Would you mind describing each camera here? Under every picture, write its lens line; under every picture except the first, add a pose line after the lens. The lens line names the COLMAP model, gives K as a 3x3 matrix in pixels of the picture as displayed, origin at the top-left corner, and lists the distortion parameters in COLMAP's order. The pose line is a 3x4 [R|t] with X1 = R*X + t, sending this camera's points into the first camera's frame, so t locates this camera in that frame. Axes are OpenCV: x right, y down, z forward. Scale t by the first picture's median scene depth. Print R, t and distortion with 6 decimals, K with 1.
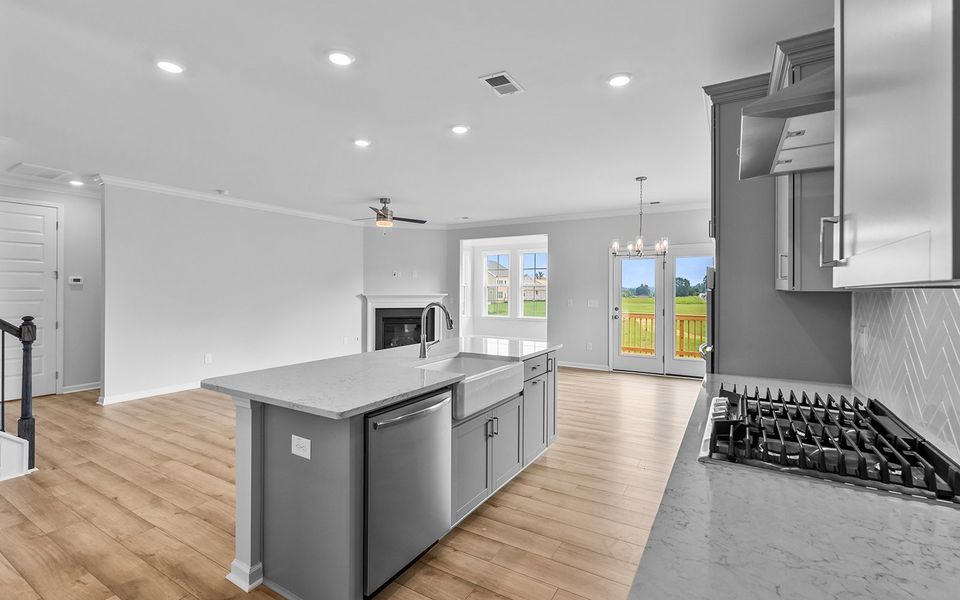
lens RADIAL K [[429.8, 0, 478.5], [0, 429.8, 292.9], [0, 0, 1]] dist [0.004120, 0.000484]
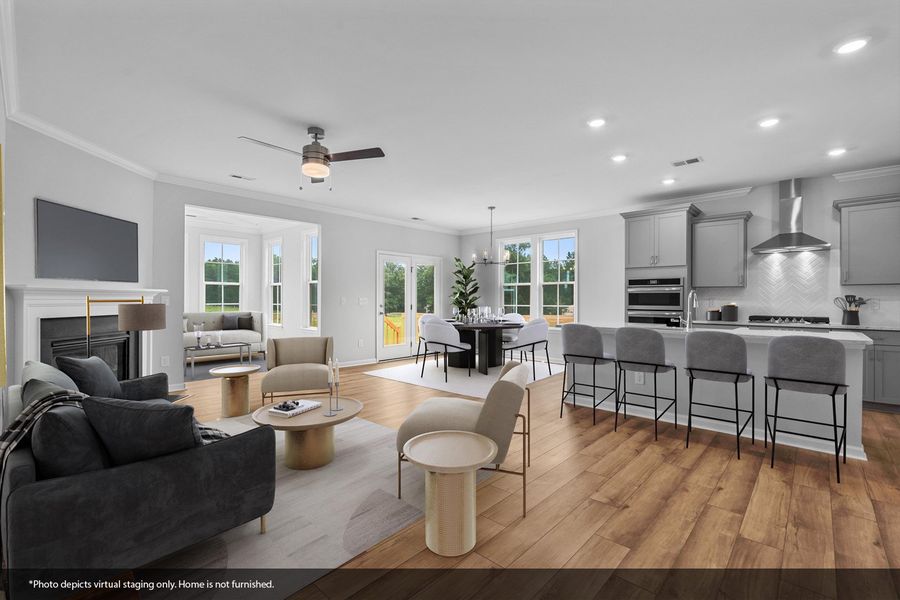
lens RADIAL K [[404.0, 0, 443.6], [0, 404.0, 300.3], [0, 0, 1]] dist [-0.001341, 0.000641]
pose [[0.197350, -0.001343, 0.980332, -0.817329], [0.002653, 0.999996, 0.000836, 0.027665], [-0.980329, 0.002436, 0.197353, 0.781204]]
